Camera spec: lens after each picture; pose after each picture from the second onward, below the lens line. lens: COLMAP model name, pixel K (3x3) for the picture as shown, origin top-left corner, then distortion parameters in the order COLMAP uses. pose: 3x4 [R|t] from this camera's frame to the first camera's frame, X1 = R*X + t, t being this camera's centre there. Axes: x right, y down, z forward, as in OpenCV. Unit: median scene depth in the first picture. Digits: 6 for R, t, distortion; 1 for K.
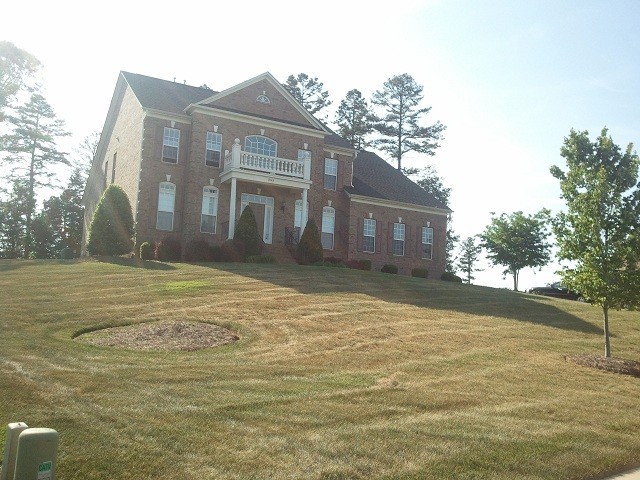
lens RADIAL K [[666.4, 0, 320.0], [0, 666.4, 240.0], [0, 0, 1]] dist [-0.023526, -0.033630]
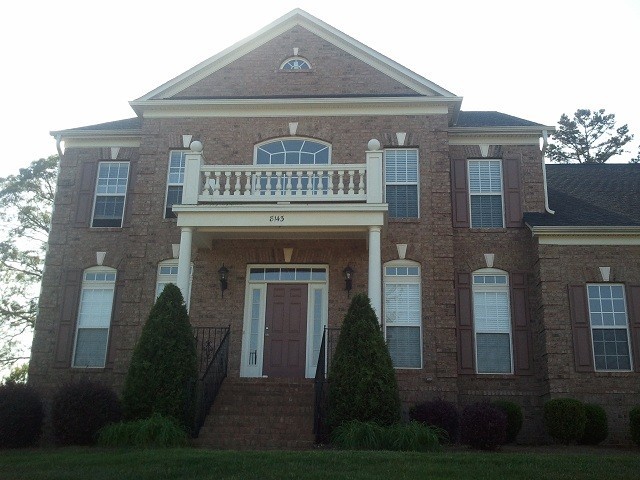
lens RADIAL K [[666.4, 0, 320.0], [0, 666.4, 240.0], [0, 0, 1]] dist [-0.023526, -0.033630]
pose [[0.839034, -0.193708, -0.508429, 0.144997], [0.090434, 0.971128, -0.220754, 0.014477], [0.536511, 0.139241, 0.832327, 0.635175]]
